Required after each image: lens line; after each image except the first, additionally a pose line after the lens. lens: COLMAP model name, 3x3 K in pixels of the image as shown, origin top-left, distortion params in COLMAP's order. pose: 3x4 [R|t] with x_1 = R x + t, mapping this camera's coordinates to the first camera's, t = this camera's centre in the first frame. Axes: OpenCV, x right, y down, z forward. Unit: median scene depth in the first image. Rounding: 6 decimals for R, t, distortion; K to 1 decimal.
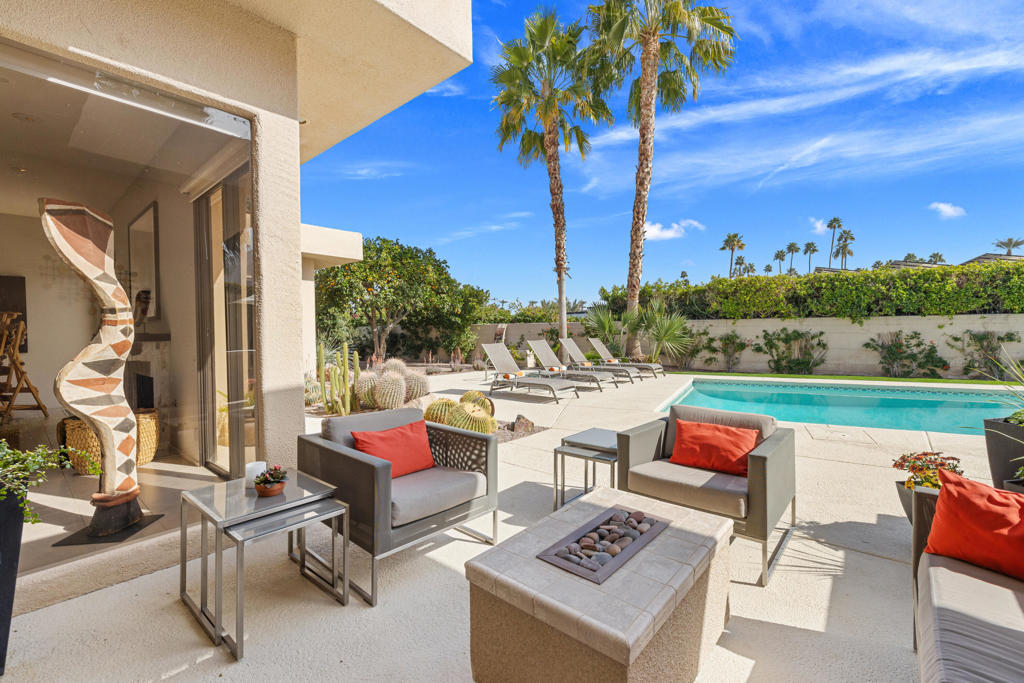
lens RADIAL K [[432.7, 0, 513.0], [0, 432.7, 337.8], [0, 0, 1]] dist [-0.003978, -0.000119]
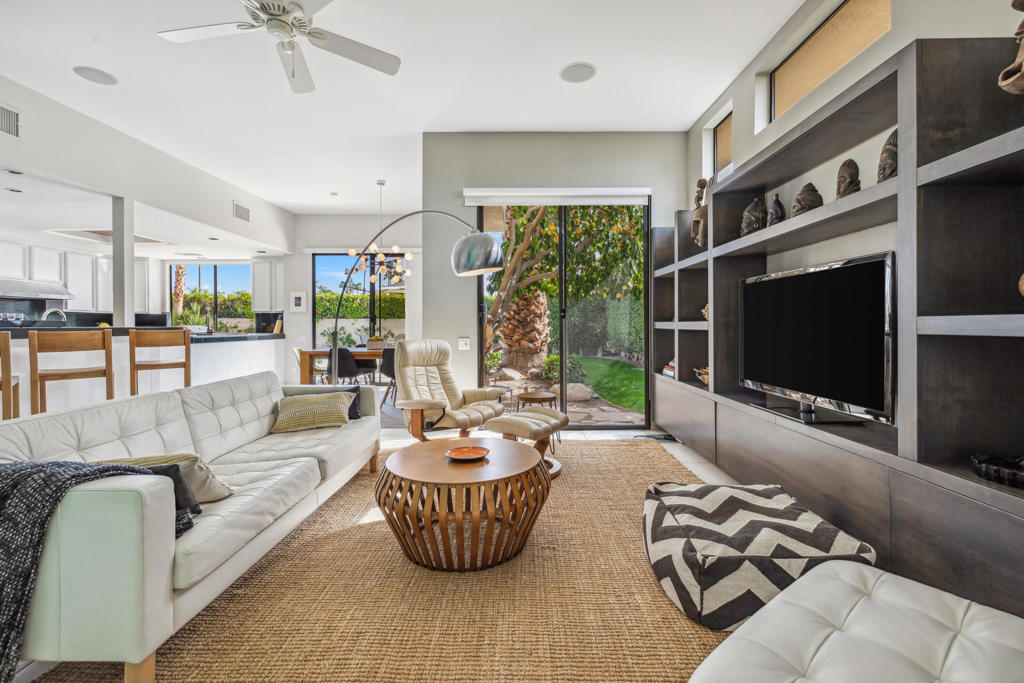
lens RADIAL K [[432.7, 0, 514.1], [0, 432.7, 328.2], [0, 0, 1]] dist [-0.003978, -0.000119]
pose [[0.755159, 0.004082, 0.655529, 0.187112], [0.003563, 0.999940, -0.010332, 0.013661], [-0.655532, 0.010138, 0.755099, -0.872007]]
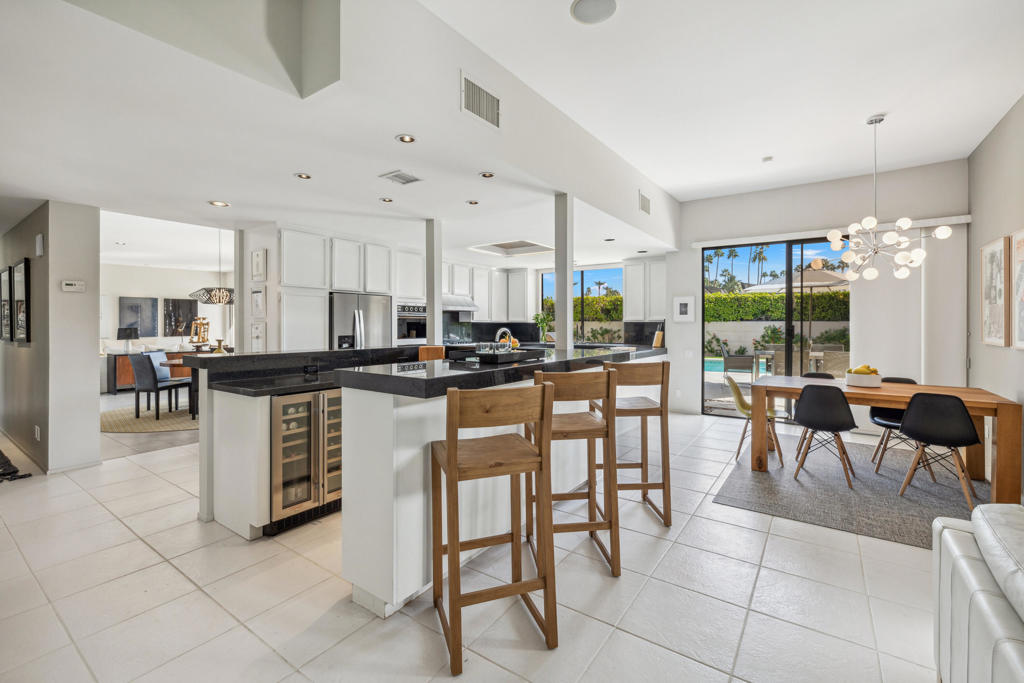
lens RADIAL K [[432.7, 0, 516.1], [0, 432.7, 326.6], [0, 0, 1]] dist [-0.003978, -0.000119]
pose [[0.994763, 0.011392, 0.101573, 0.110428], [-0.010553, 0.999906, -0.008798, -0.005197], [-0.101664, 0.007681, 0.994789, -0.678094]]
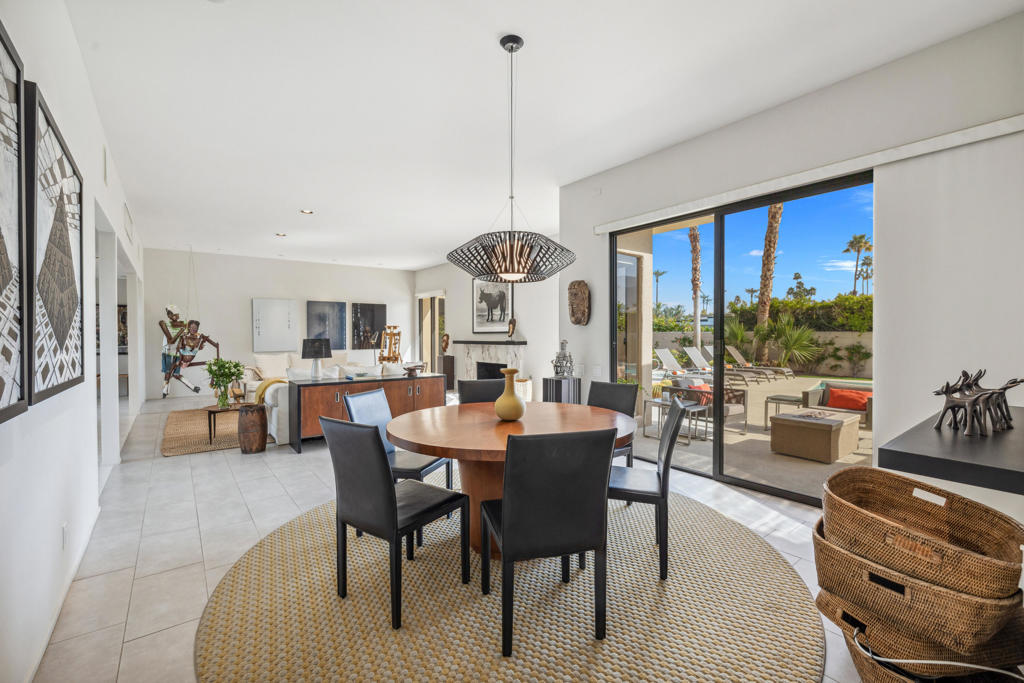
lens RADIAL K [[432.7, 0, 512.4], [0, 432.7, 341.7], [0, 0, 1]] dist [-0.003978, -0.000119]
pose [[0.979335, 0.017179, -0.201513, -0.161040], [-0.016967, 0.999852, 0.002783, -0.004147], [0.201531, 0.000694, 0.979482, -0.309119]]
